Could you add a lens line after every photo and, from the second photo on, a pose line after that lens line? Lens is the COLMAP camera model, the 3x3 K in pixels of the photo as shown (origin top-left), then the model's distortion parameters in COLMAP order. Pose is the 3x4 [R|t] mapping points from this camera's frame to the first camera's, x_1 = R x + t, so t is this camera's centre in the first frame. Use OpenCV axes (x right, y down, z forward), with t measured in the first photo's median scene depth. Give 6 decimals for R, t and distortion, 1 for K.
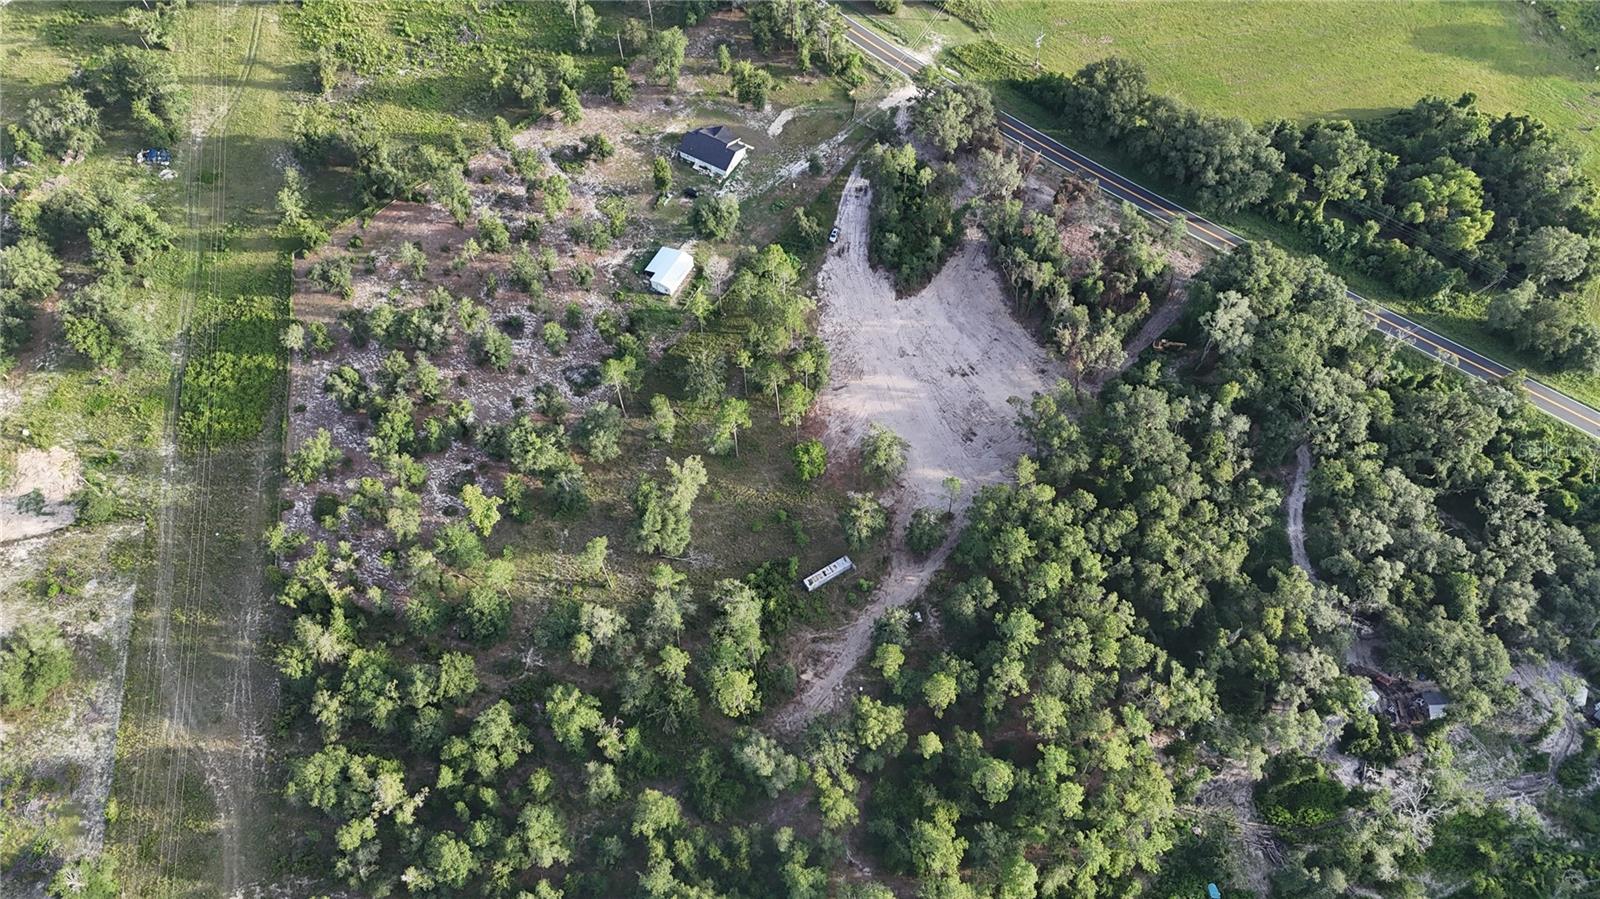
lens RADIAL K [[1180.2, 0, 801.5], [0, 1180.2, 449.1], [0, 0, 1]] dist [0.078181, -0.072711]
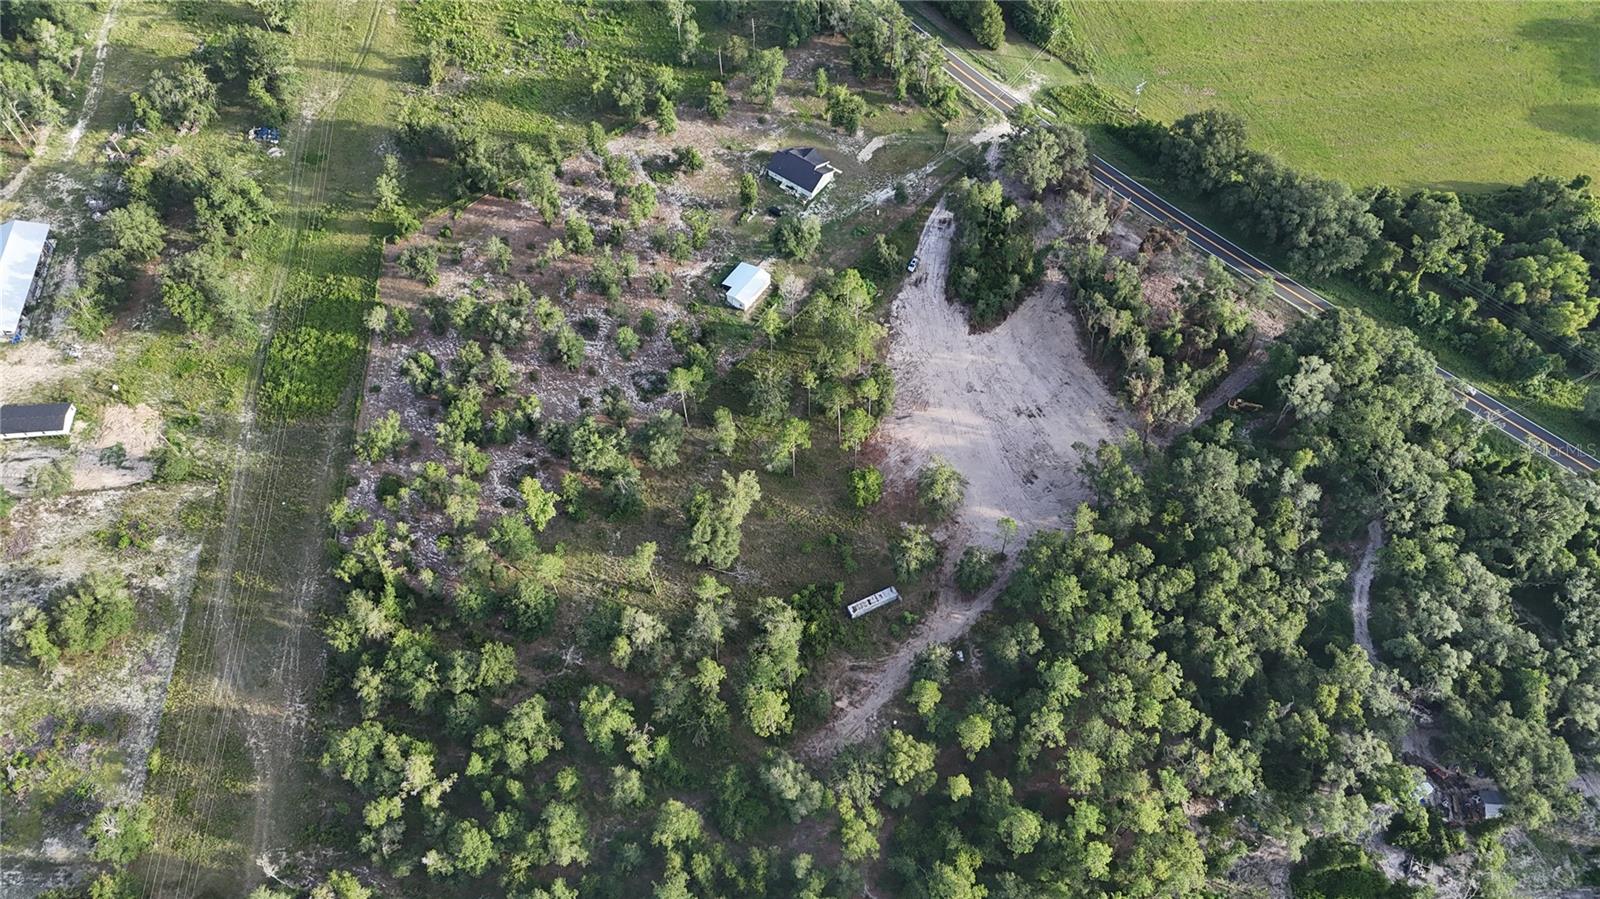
lens RADIAL K [[1180.2, 0, 801.5], [0, 1180.2, 449.1], [0, 0, 1]] dist [0.078181, -0.072711]
pose [[0.993808, 0.094415, -0.058583, 0.007811], [-0.095575, 0.995272, -0.017320, 0.000144], [0.056671, 0.022812, 0.998132, 0.002541]]
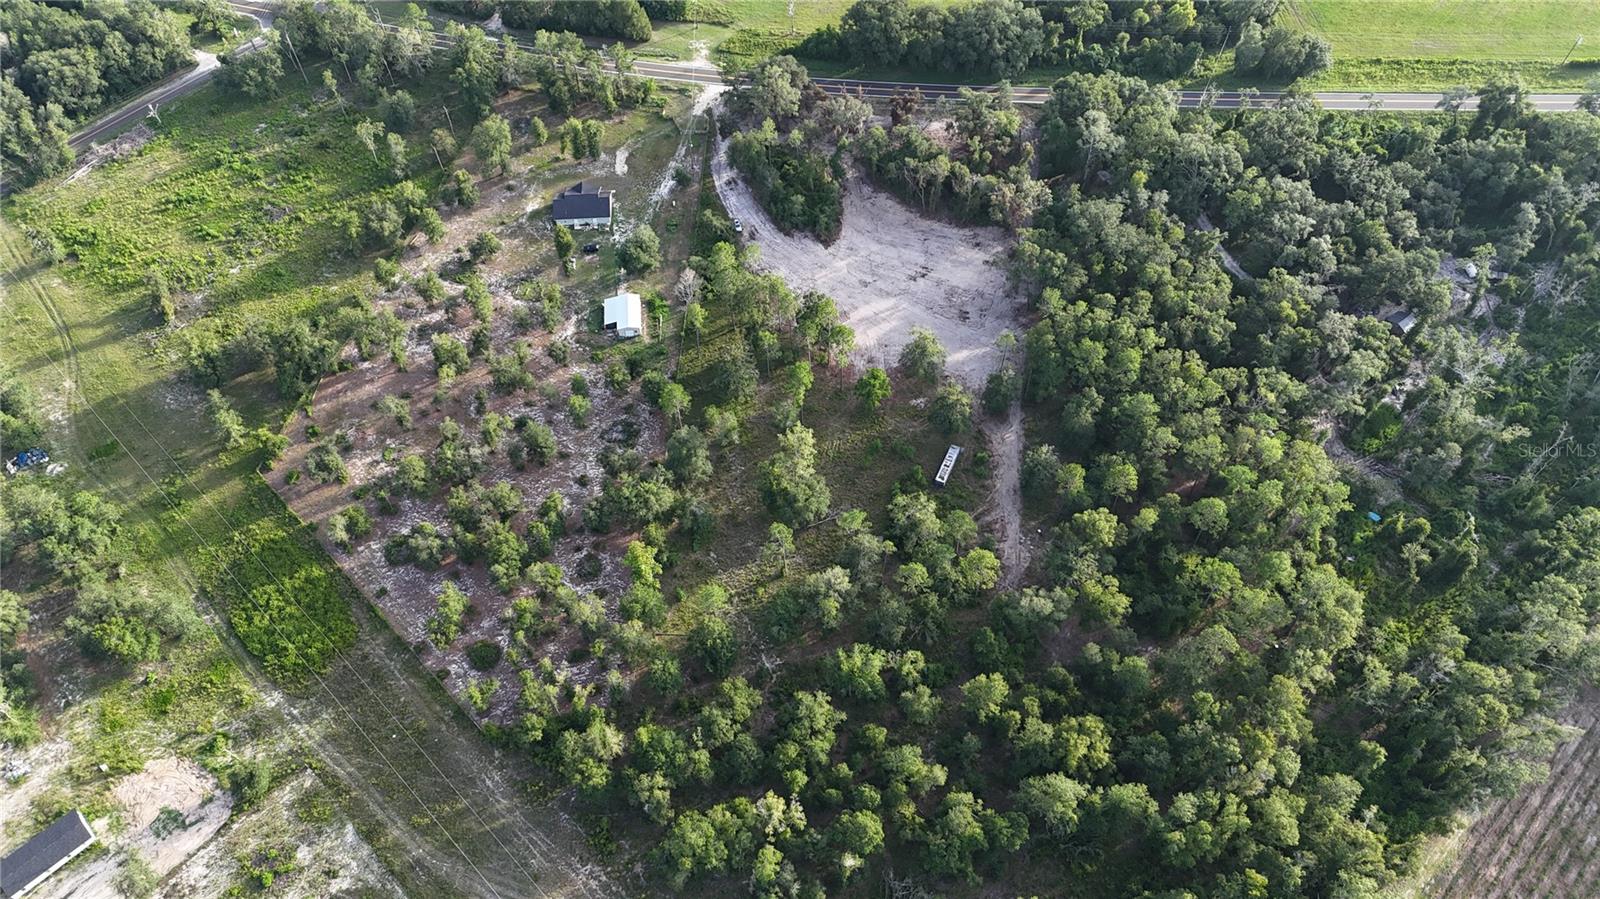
lens RADIAL K [[1180.2, 0, 801.5], [0, 1180.2, 449.1], [0, 0, 1]] dist [0.078181, -0.072711]
pose [[0.833795, -0.455417, 0.312058, -0.384655], [0.476823, 0.878956, 0.008712, 0.016519], [-0.278253, 0.141533, 0.950023, -0.003261]]
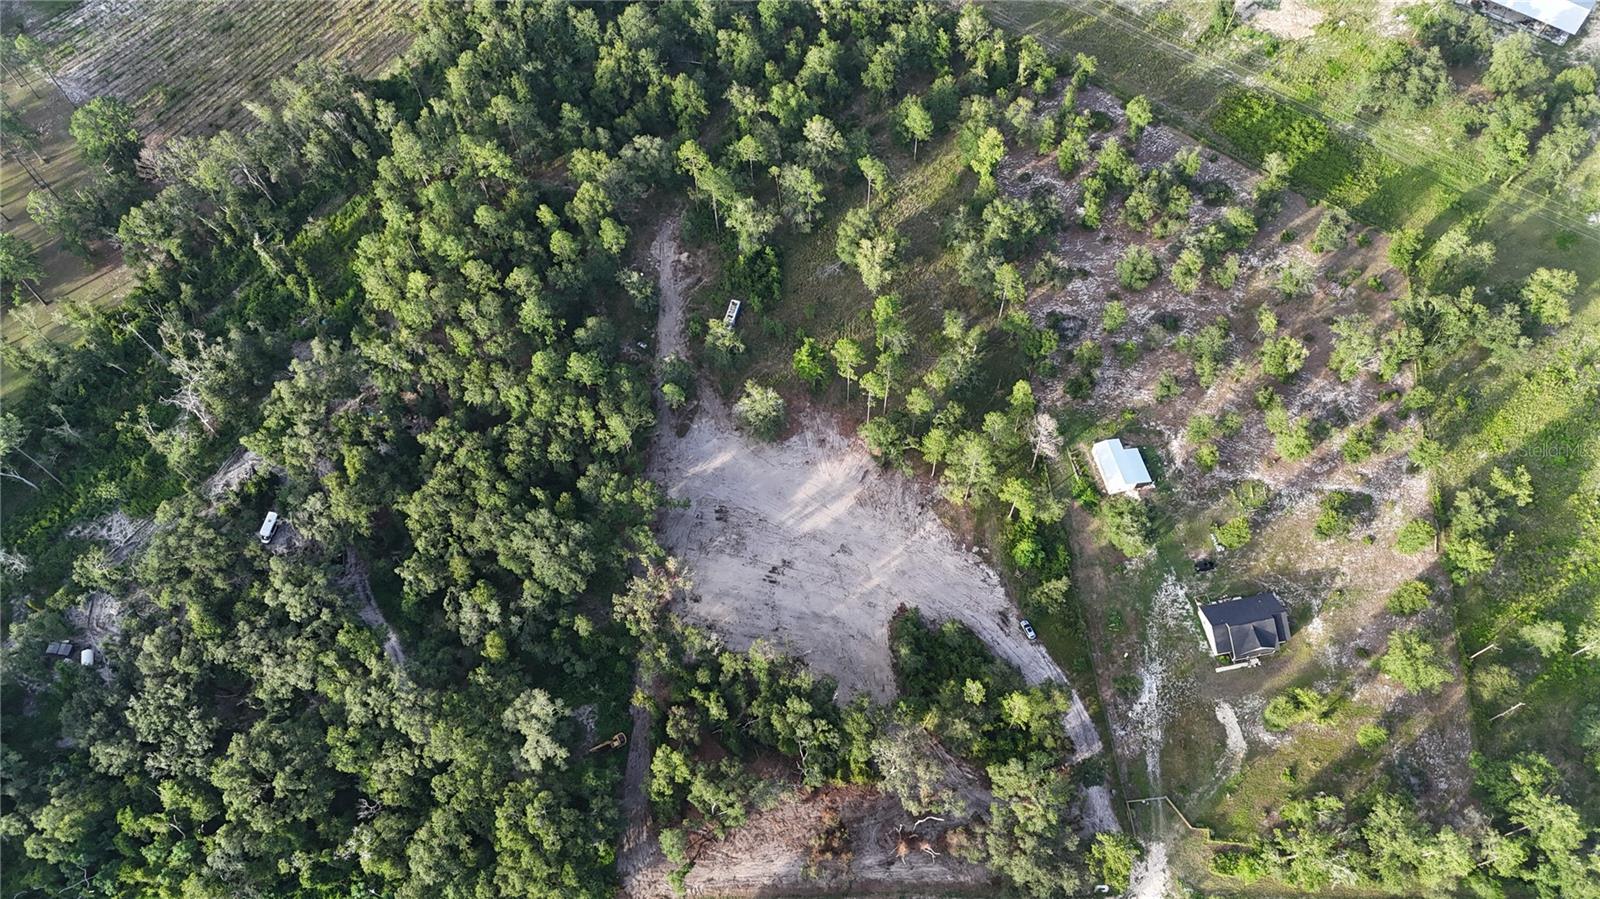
lens RADIAL K [[1178.2, 0, 798.9], [0, 1178.2, 452.8], [0, 0, 1]] dist [0.069020, -0.058789]
pose [[-0.743854, 0.602284, -0.289717, 0.331751], [-0.555914, -0.316938, 0.768446, -0.736777], [0.371001, 0.732669, 0.570574, 0.440176]]
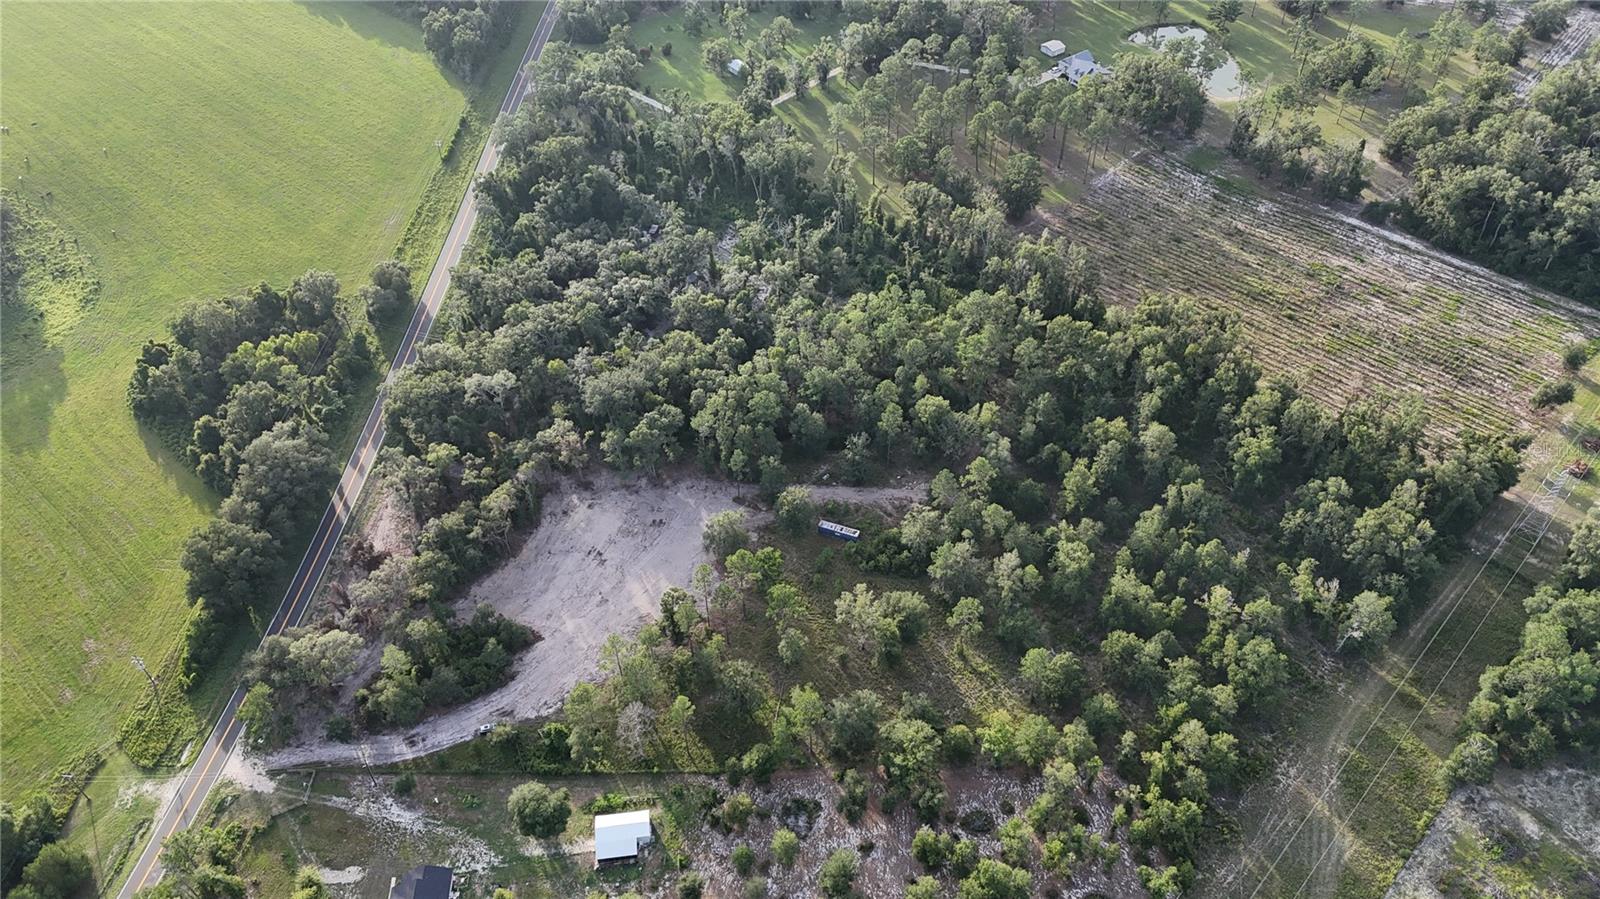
lens RADIAL K [[1180.2, 0, 801.5], [0, 1180.2, 449.1], [0, 0, 1]] dist [0.078181, -0.072711]
pose [[-0.572496, -0.555784, 0.602787, -0.585091], [0.721748, 0.007201, 0.692118, -0.697267], [-0.389009, 0.831296, 0.397013, 0.414464]]
